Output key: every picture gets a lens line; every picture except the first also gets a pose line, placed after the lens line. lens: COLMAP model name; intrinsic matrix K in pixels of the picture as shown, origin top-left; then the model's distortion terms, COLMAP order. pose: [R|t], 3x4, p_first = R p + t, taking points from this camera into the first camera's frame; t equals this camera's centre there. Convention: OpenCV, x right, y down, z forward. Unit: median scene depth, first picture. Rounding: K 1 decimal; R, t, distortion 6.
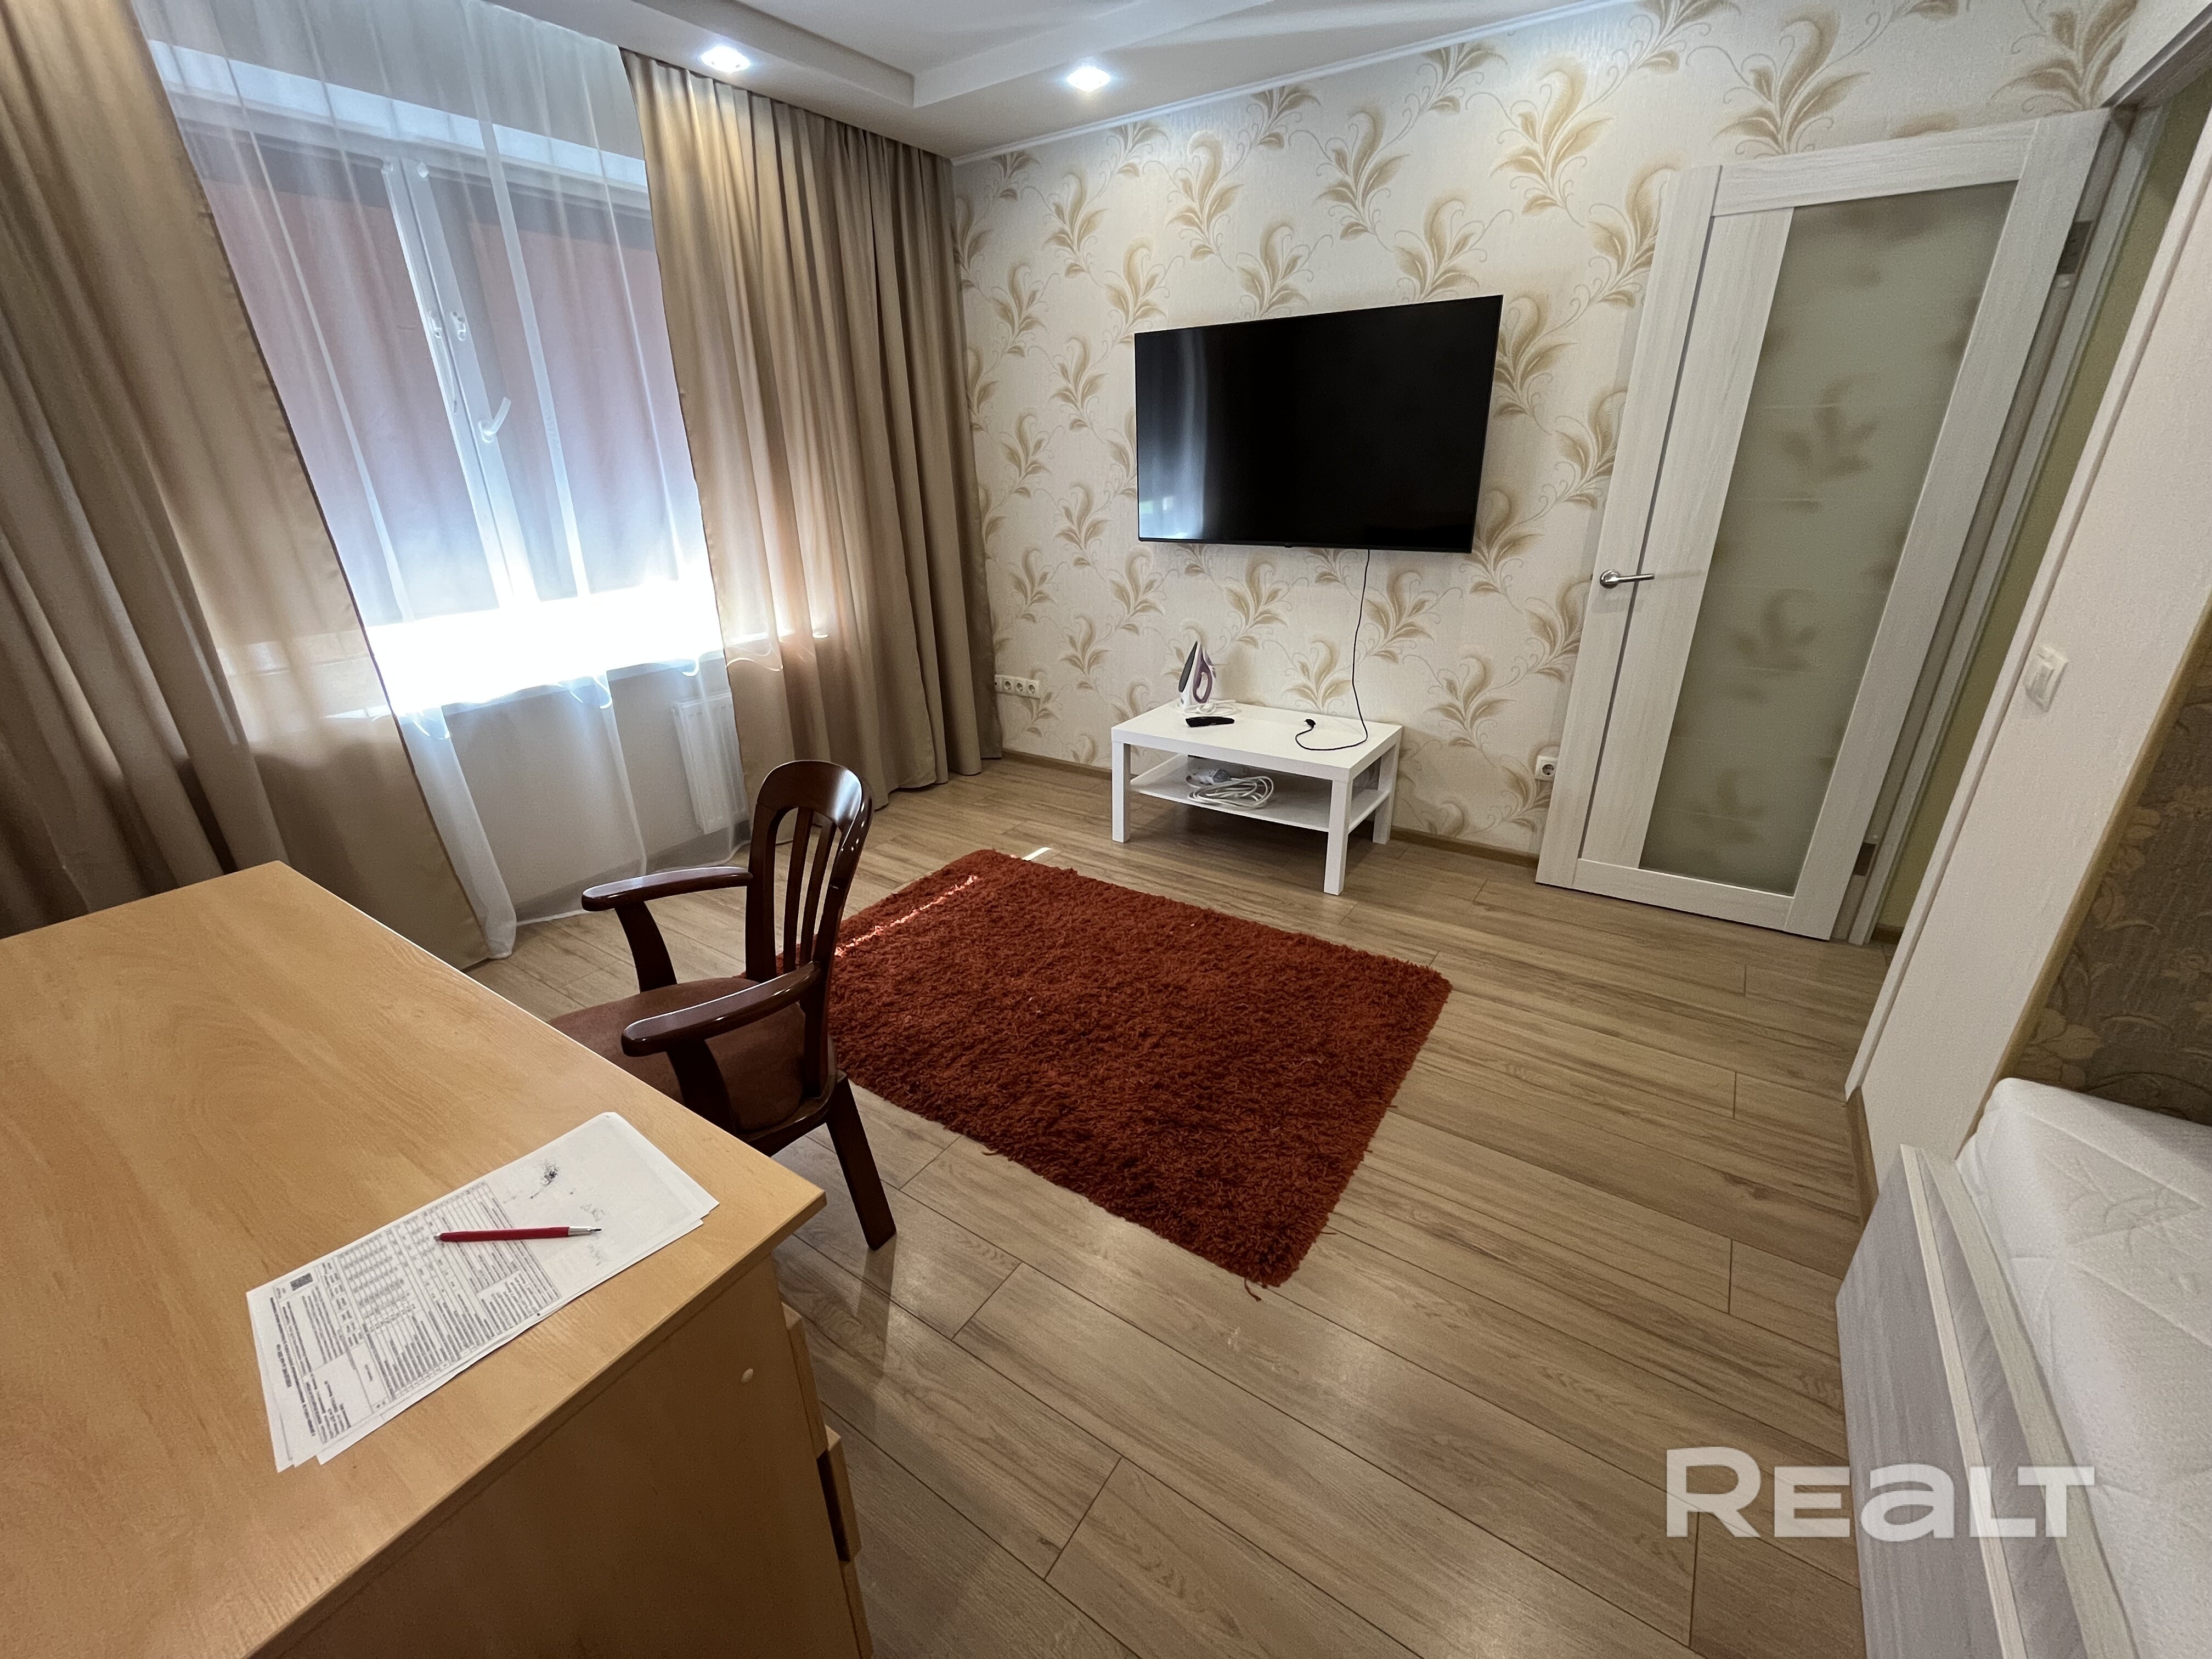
lens RADIAL K [[897.4, 0, 1101.5], [0, 897.4, 827.6], [0, 0, 1]] dist [-0.003082, -0.000187]
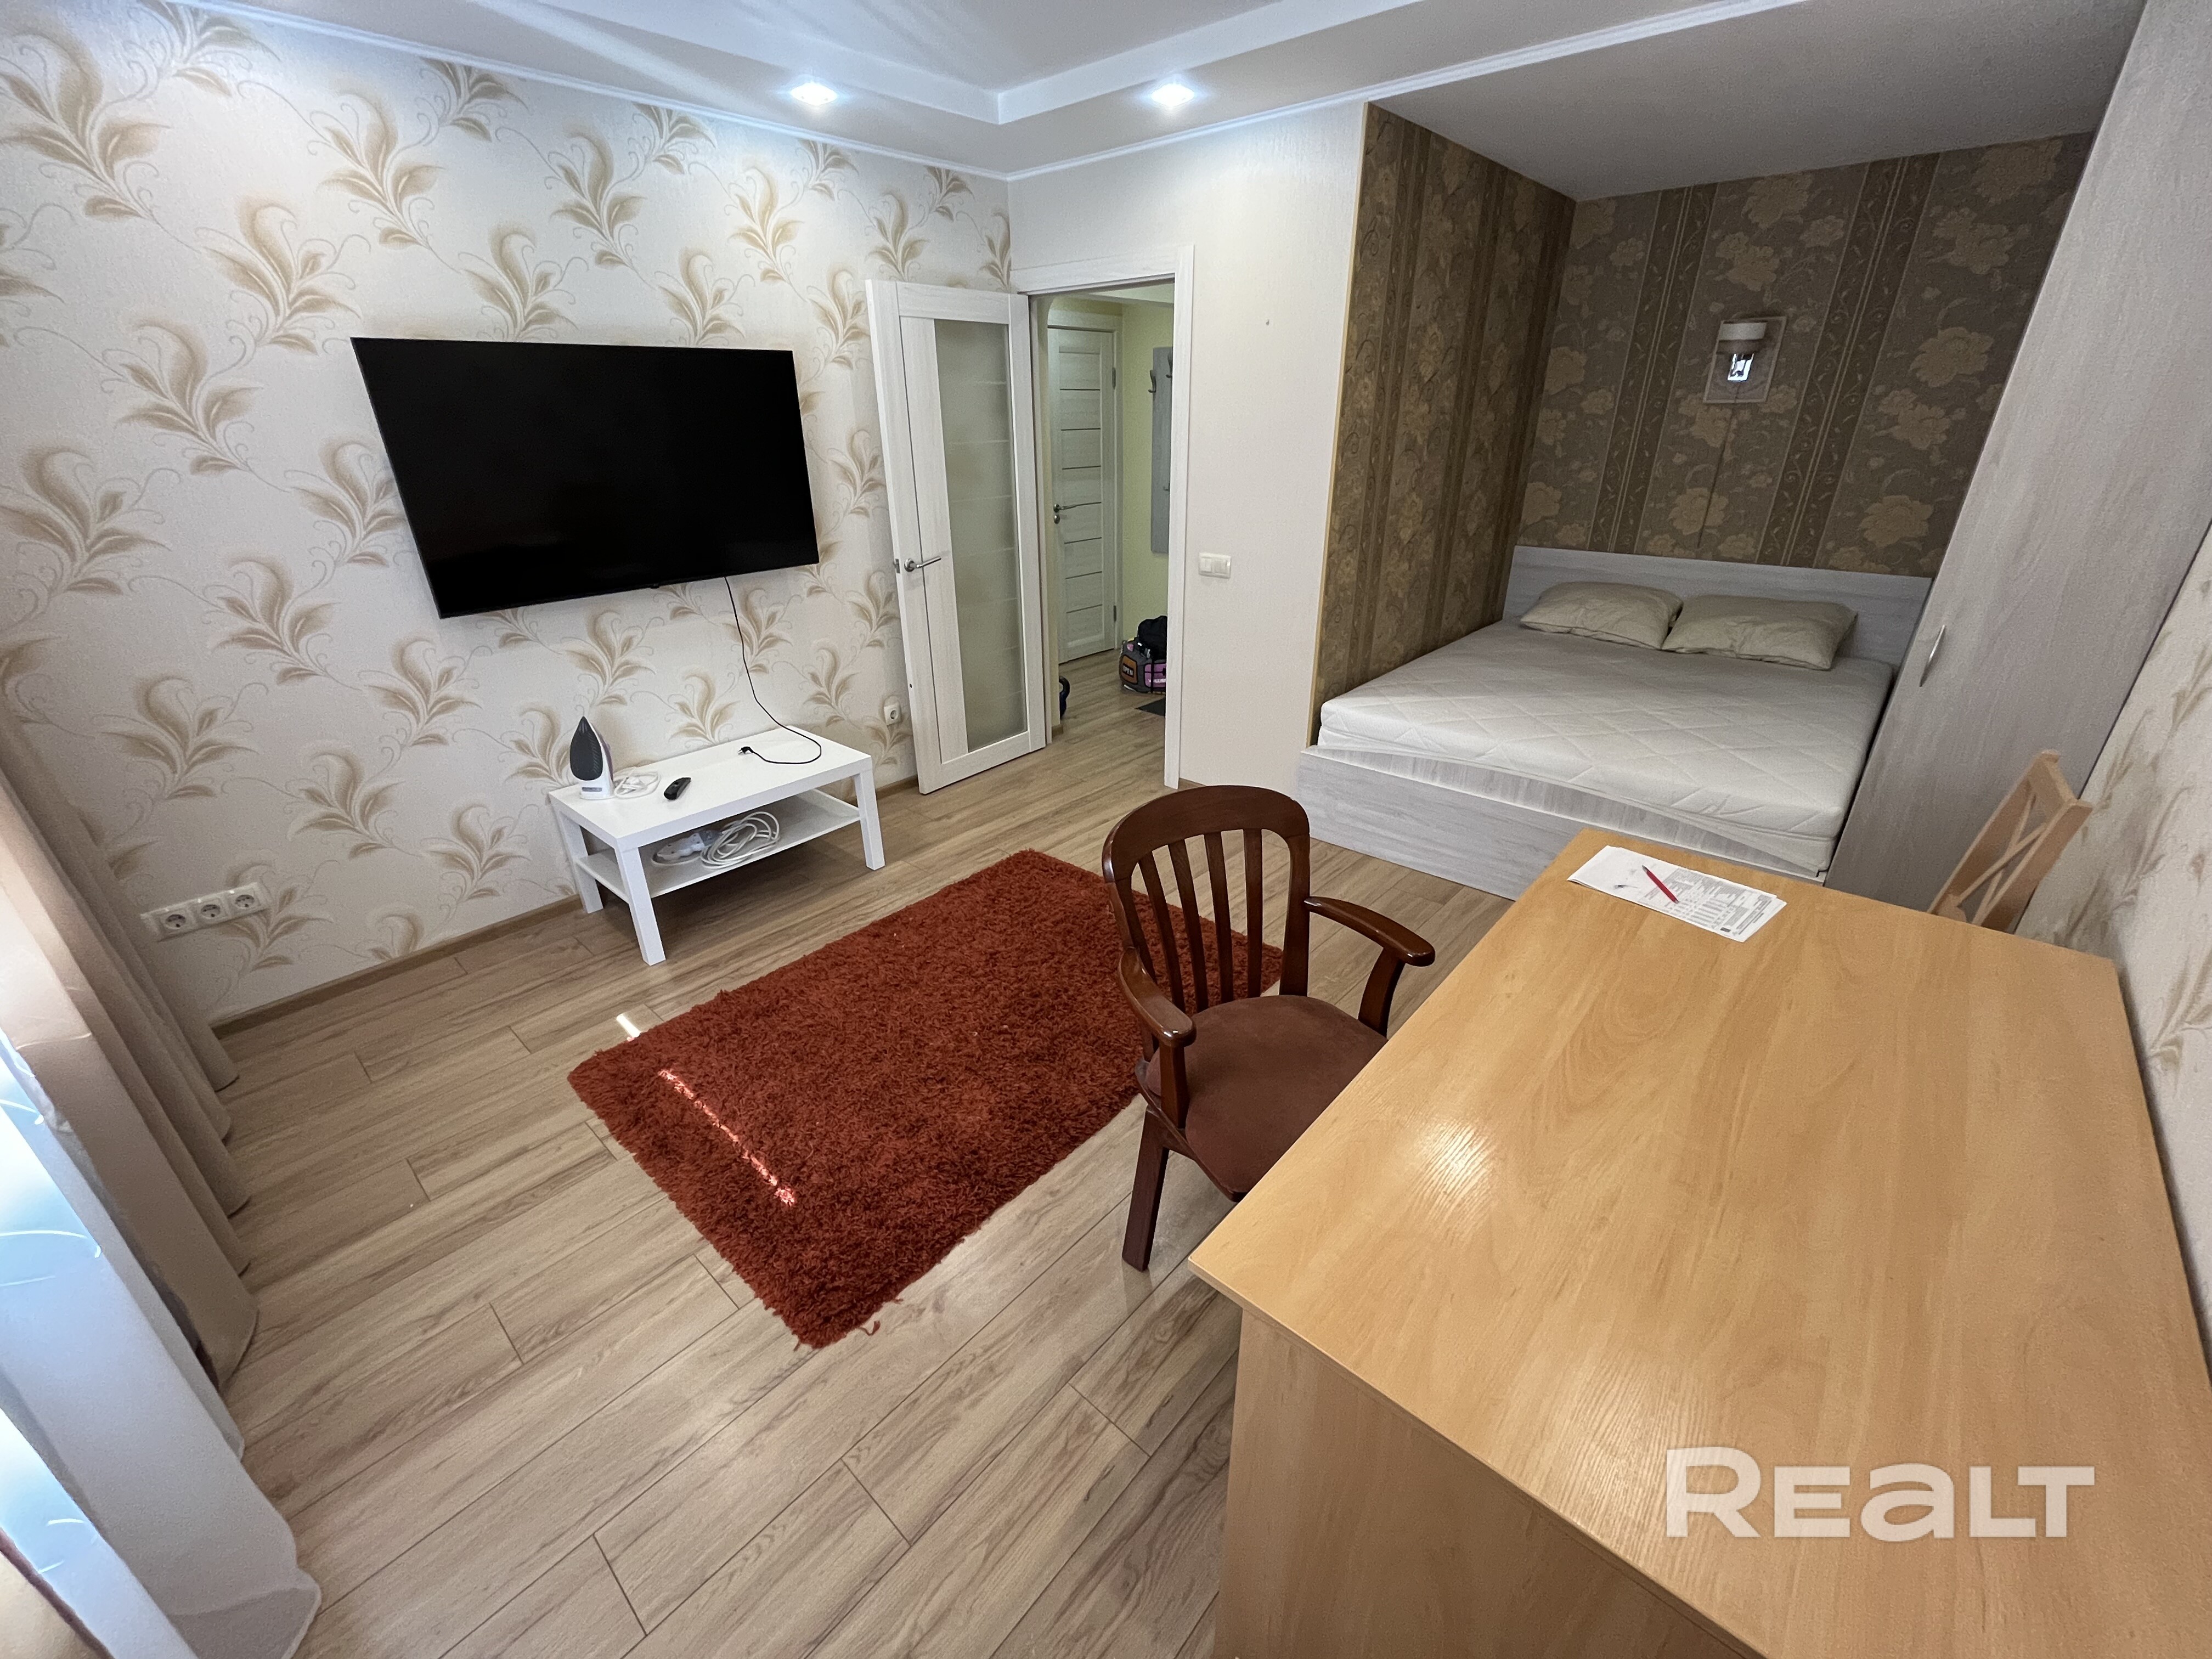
lens RADIAL K [[897.4, 0, 1097.3], [0, 897.4, 825.9], [0, 0, 1]] dist [-0.003082, -0.000187]
pose [[0.141597, -0.402251, 0.904513, -0.705579], [0.391744, 0.861899, 0.321974, -0.228234], [-0.909113, 0.308747, 0.279621, 0.409356]]
